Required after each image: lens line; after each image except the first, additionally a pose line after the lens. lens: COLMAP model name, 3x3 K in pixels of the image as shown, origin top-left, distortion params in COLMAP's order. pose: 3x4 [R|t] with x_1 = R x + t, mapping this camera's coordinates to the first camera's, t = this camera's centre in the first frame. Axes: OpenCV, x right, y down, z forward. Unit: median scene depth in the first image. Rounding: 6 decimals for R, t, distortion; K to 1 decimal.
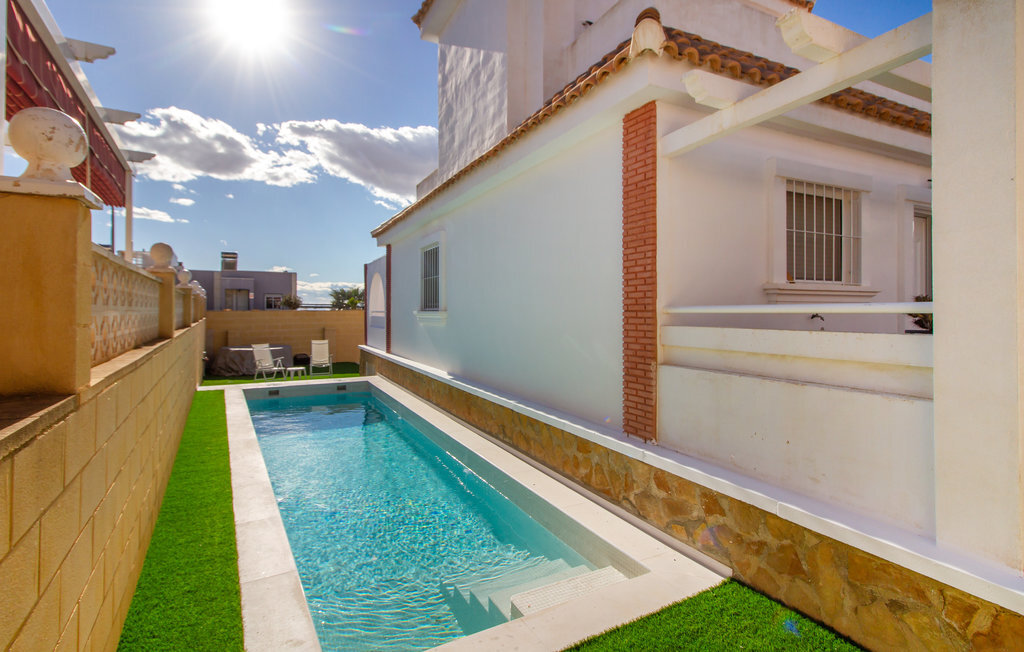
lens RADIAL K [[483.0, 0, 499.7], [0, 483.0, 310.3], [0, 0, 1]] dist [0.004276, 0.000605]
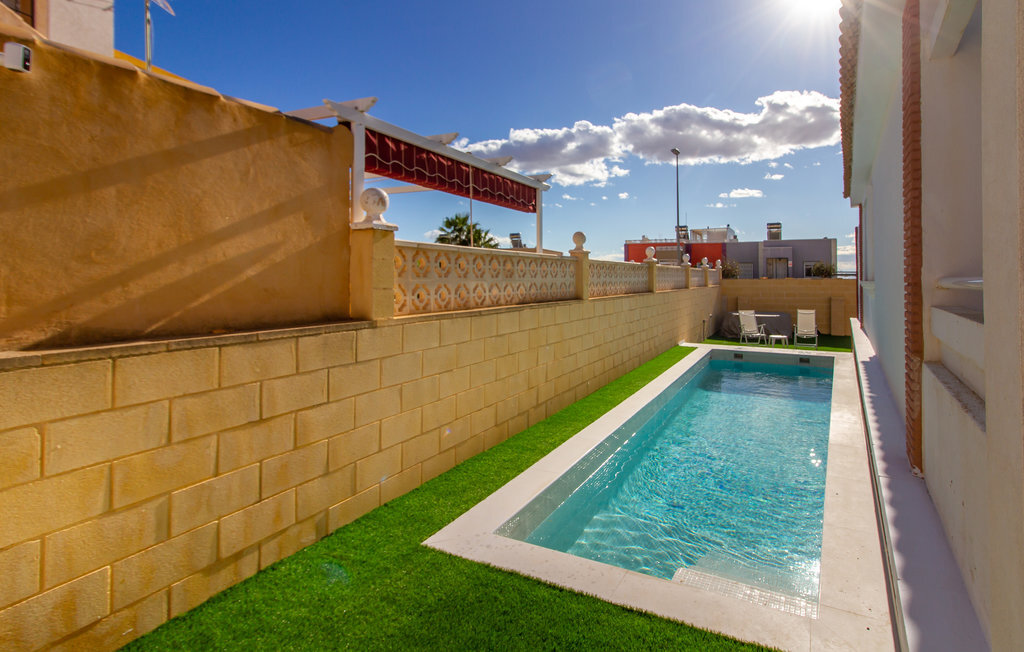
lens RADIAL K [[508.6, 0, 598.2], [0, 508.6, 279.8], [0, 0, 1]] dist [0.005426, 0.000195]
pose [[0.599494, 0.004786, -0.800365, 0.157147], [-0.001870, 0.999988, 0.004580, -0.001707], [0.800377, -0.001249, 0.599496, 0.047585]]
